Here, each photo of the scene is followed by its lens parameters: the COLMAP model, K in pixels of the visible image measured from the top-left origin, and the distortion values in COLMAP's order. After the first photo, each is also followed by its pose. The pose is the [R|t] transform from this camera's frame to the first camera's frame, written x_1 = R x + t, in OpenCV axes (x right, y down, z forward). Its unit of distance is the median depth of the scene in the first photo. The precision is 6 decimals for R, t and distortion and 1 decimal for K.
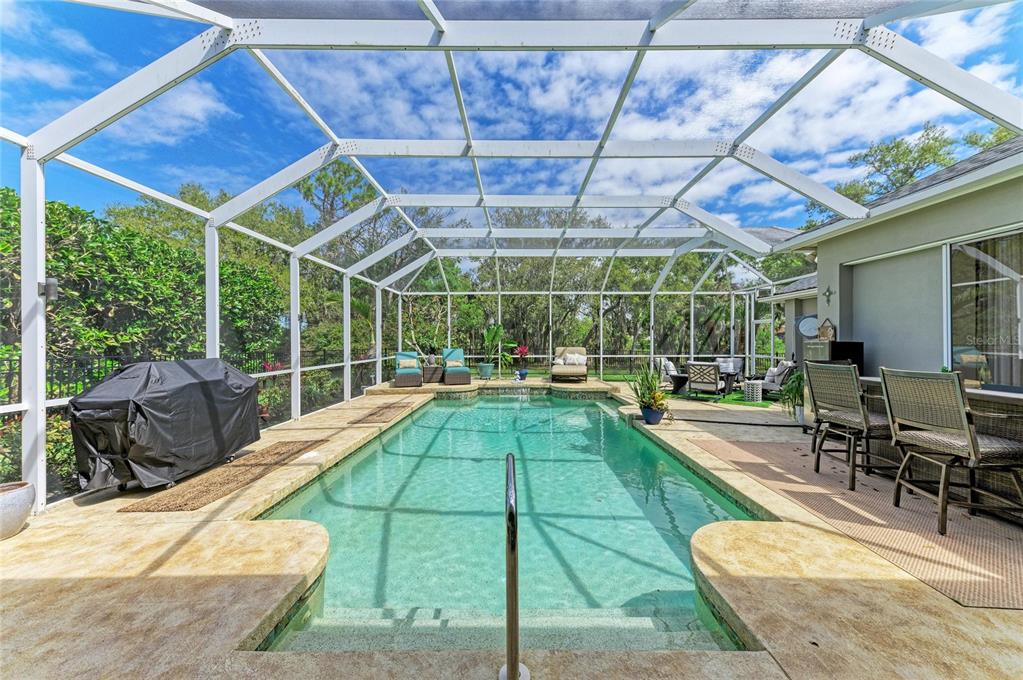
lens RADIAL K [[378.9, 0, 511.5], [0, 378.9, 340.0], [0, 0, 1]] dist [0.012444, -0.000070]
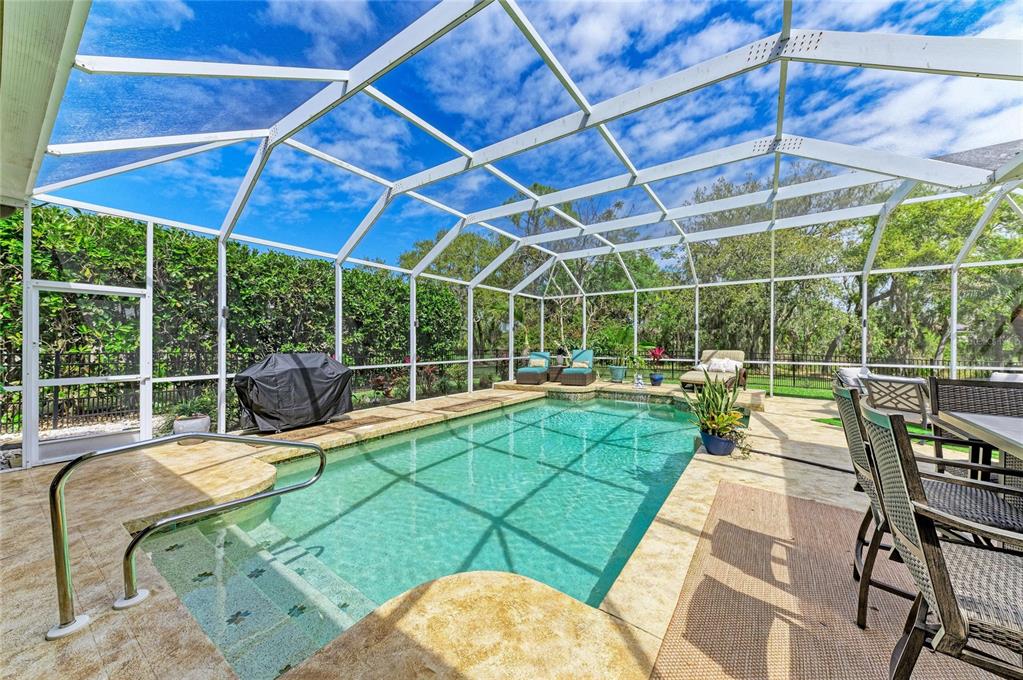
lens RADIAL K [[364.2, 0, 511.5], [0, 364.2, 340.0], [0, 0, 1]] dist [0.011790, 0.000000]
pose [[0.820646, -0.000713, -0.571436, 0.627787], [-0.001758, 0.999991, -0.003772, 0.001098], [0.571434, 0.004100, 0.820638, 0.247609]]
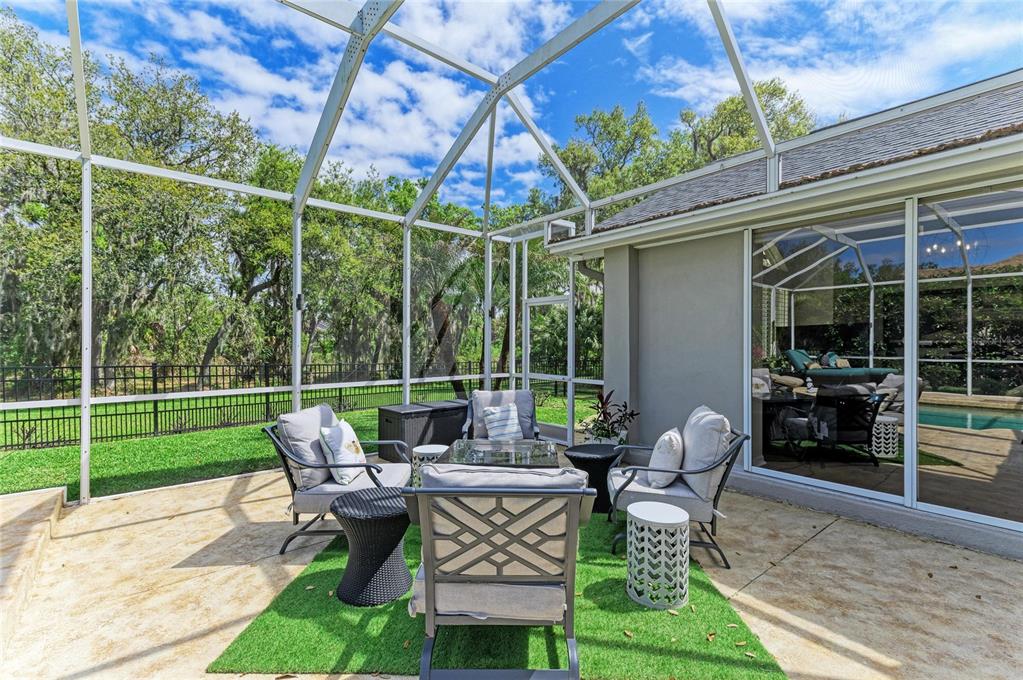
lens RADIAL K [[449.5, 0, 511.5], [0, 449.5, 340.0], [0, 0, 1]] dist [0.000640, 0.000191]
pose [[0.758572, 0.004010, 0.651577, 0.709050], [-0.003774, 0.999991, -0.001760, -0.000231], [-0.651579, -0.001124, 0.758580, 1.604734]]
